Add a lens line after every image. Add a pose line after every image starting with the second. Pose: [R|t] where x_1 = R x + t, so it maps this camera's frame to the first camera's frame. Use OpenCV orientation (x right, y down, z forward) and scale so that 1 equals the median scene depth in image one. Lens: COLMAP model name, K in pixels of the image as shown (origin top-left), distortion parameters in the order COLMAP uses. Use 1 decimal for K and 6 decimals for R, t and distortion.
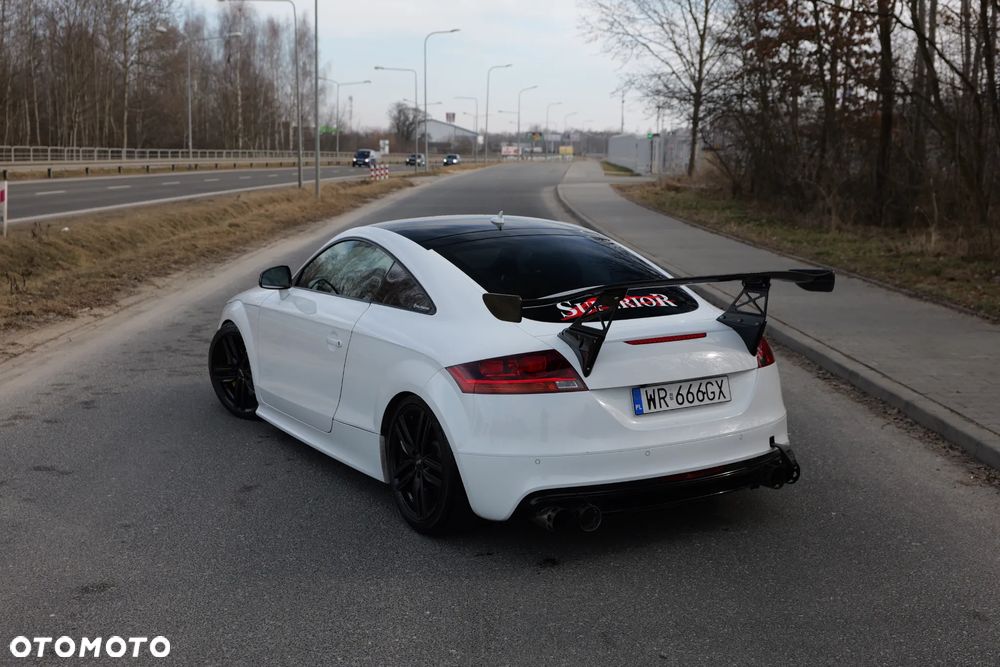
lens RADIAL K [[1118.4, 0, 503.2], [0, 1118.4, 328.6], [0, 0, 1]] dist [0.000754, -0.027524]
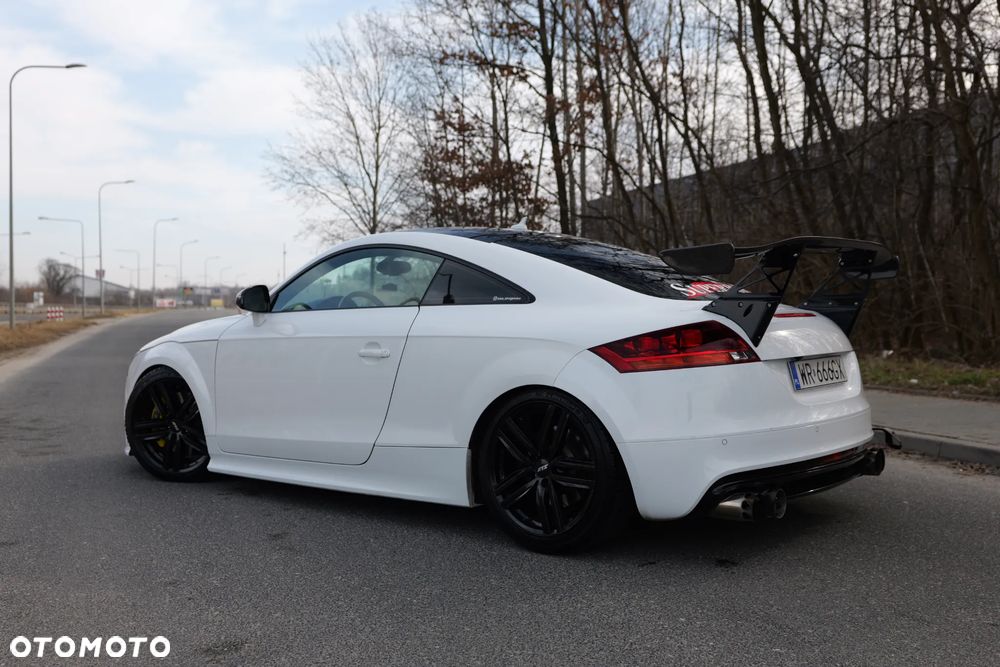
lens RADIAL K [[998.4, 0, 502.9], [0, 998.4, 332.2], [0, 0, 1]] dist [0.005323, 0.017632]
pose [[0.943207, -0.019119, 0.331656, -0.036030], [0.061816, 0.991007, -0.118672, 0.010672], [-0.326405, 0.132433, 0.935907, 0.028661]]
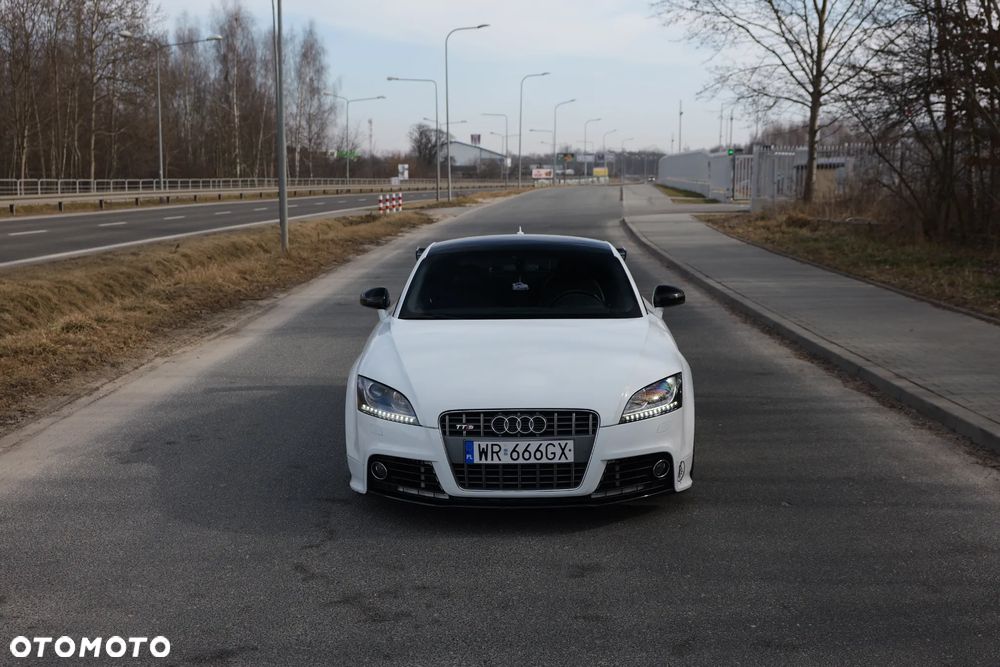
lens RADIAL K [[1176.2, 0, 500.1], [0, 1176.2, 334.5], [0, 0, 1]] dist [-0.000364, -0.002201]
pose [[0.999518, -0.013279, -0.028050, -0.013545], [0.012659, 0.999674, -0.022170, -0.034435], [0.028336, 0.021804, 0.999361, 0.214596]]
